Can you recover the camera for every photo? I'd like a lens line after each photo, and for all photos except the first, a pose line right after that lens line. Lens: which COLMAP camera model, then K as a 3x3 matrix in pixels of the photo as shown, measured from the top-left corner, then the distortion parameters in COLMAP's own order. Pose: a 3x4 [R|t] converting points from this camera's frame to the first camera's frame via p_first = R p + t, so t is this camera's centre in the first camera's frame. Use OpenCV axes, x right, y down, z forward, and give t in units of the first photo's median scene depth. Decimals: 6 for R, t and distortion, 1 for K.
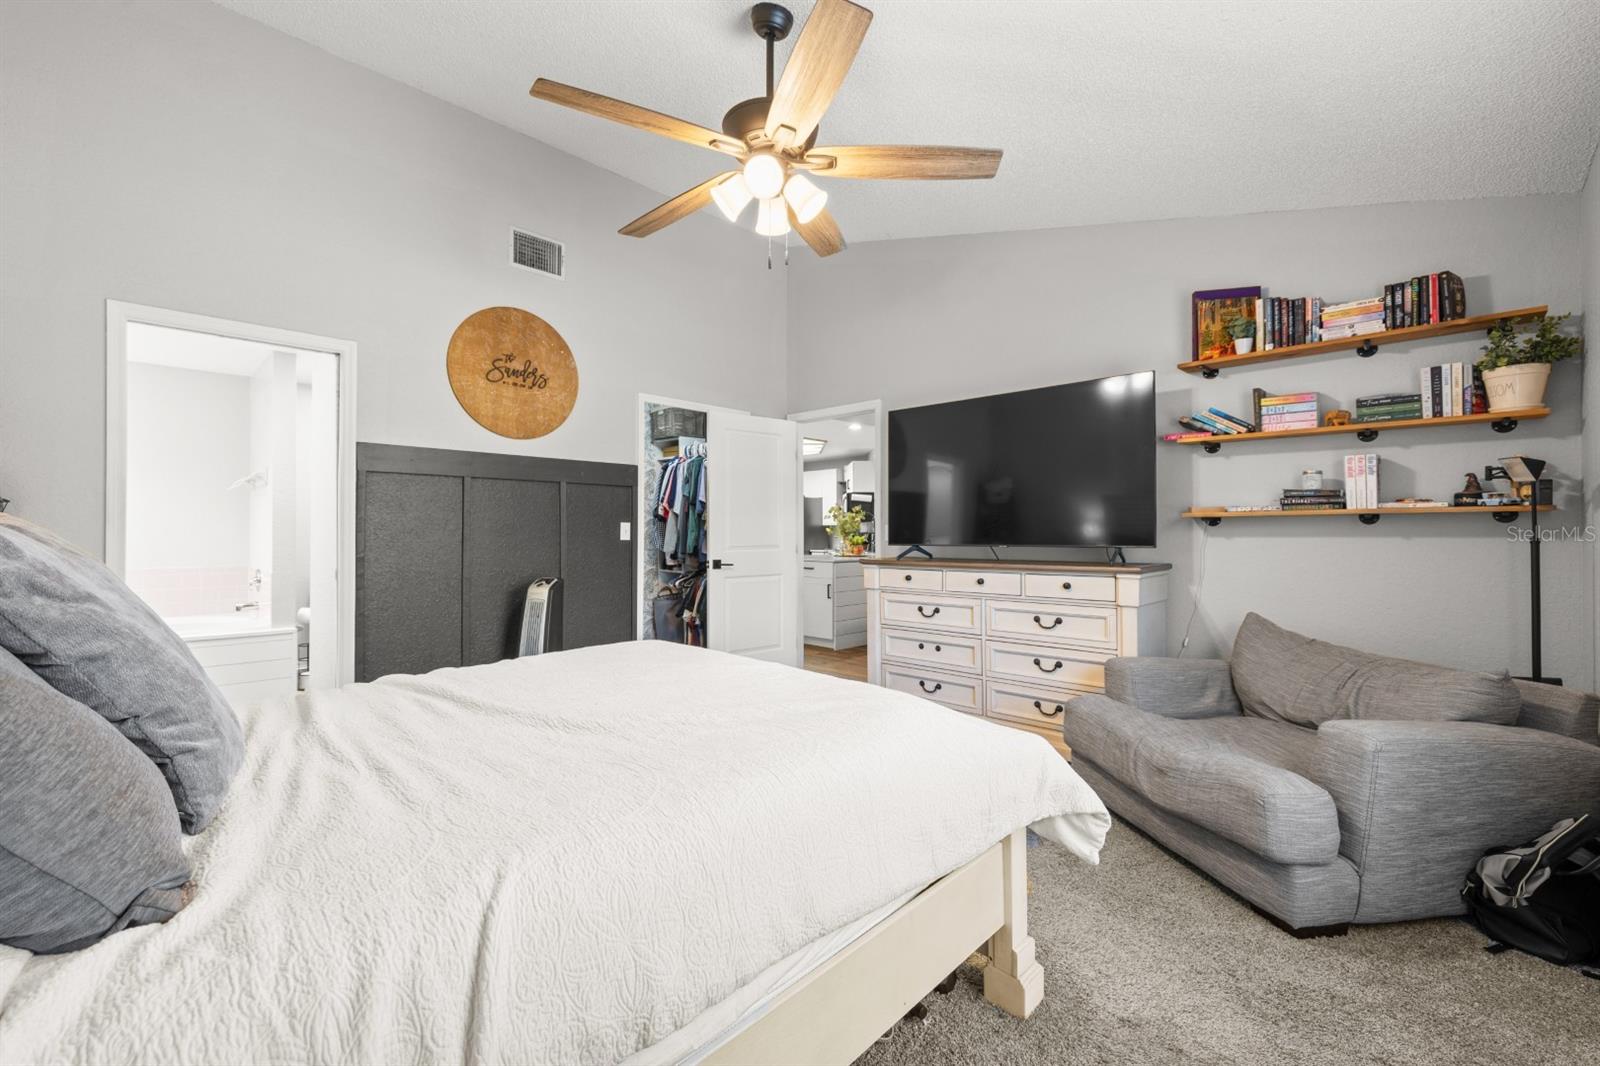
lens RADIAL K [[682.6, 0, 800.9], [0, 682.6, 530.1], [0, 0, 1]] dist [0.001878, 0.000409]
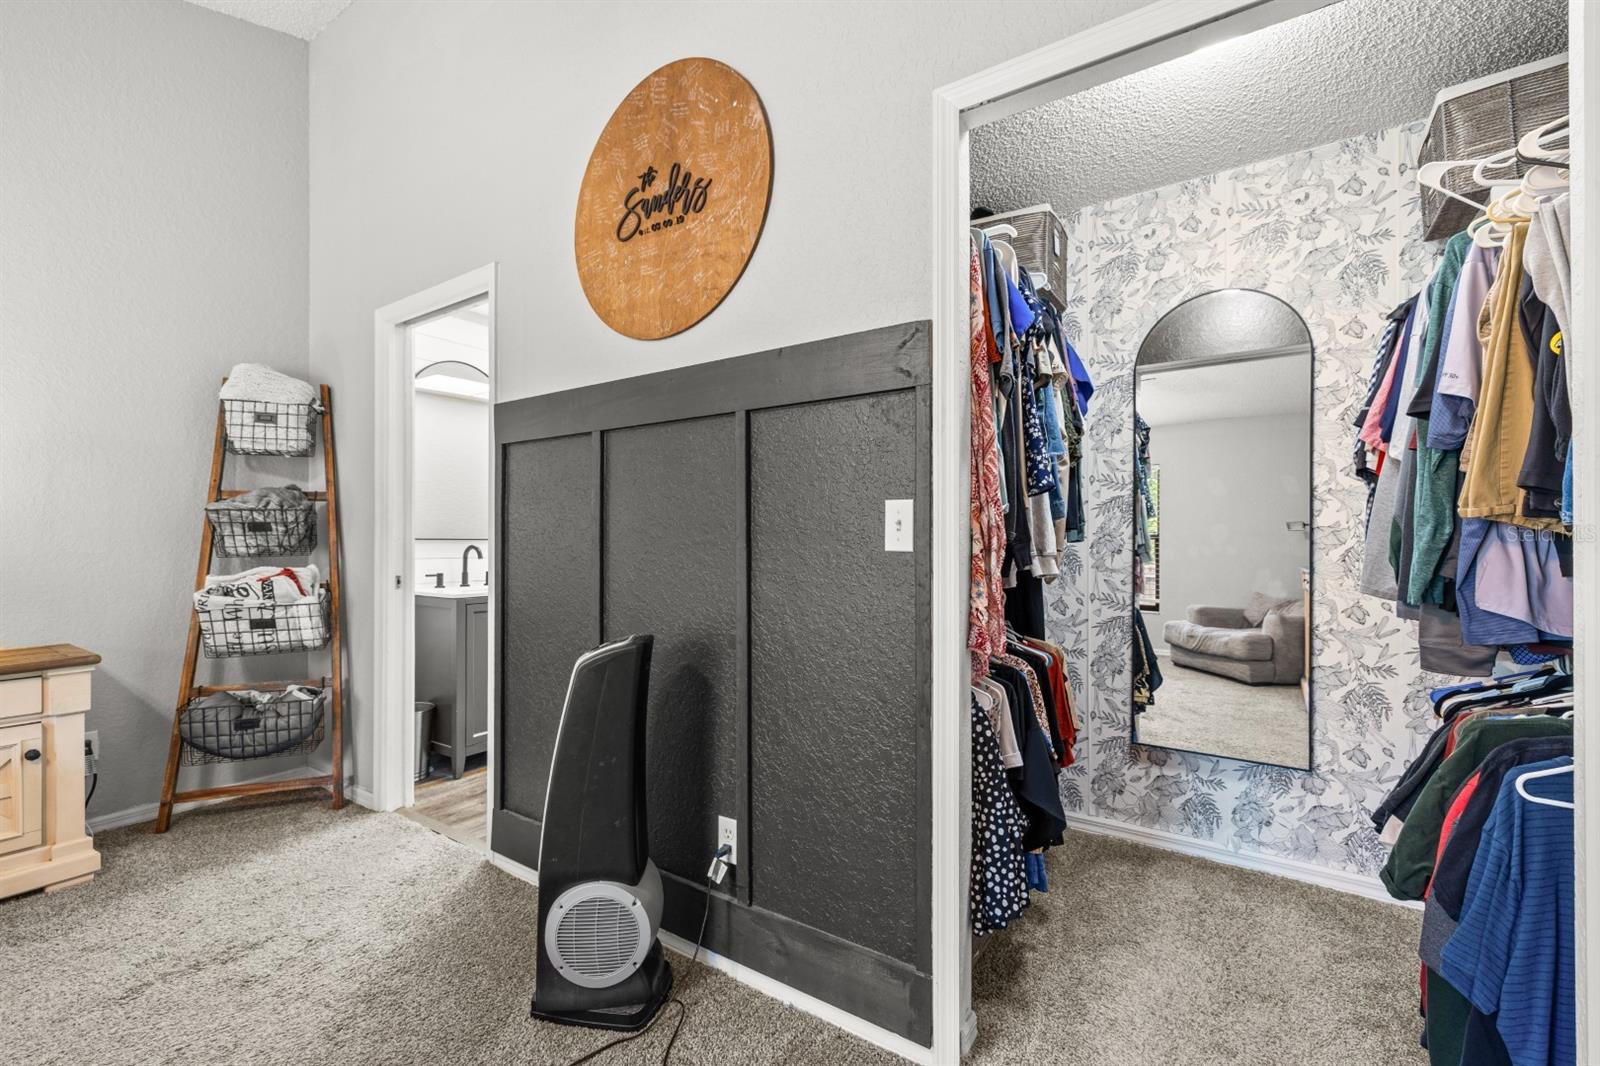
lens RADIAL K [[682.6, 0, 805.3], [0, 682.6, 539.7], [0, 0, 1]] dist [0.001878, 0.000409]
pose [[0.155927, 0.005584, -0.987753, 0.080435], [0.004567, 0.999969, 0.006373, 0.007275], [0.987758, -0.005505, 0.155897, 1.025033]]
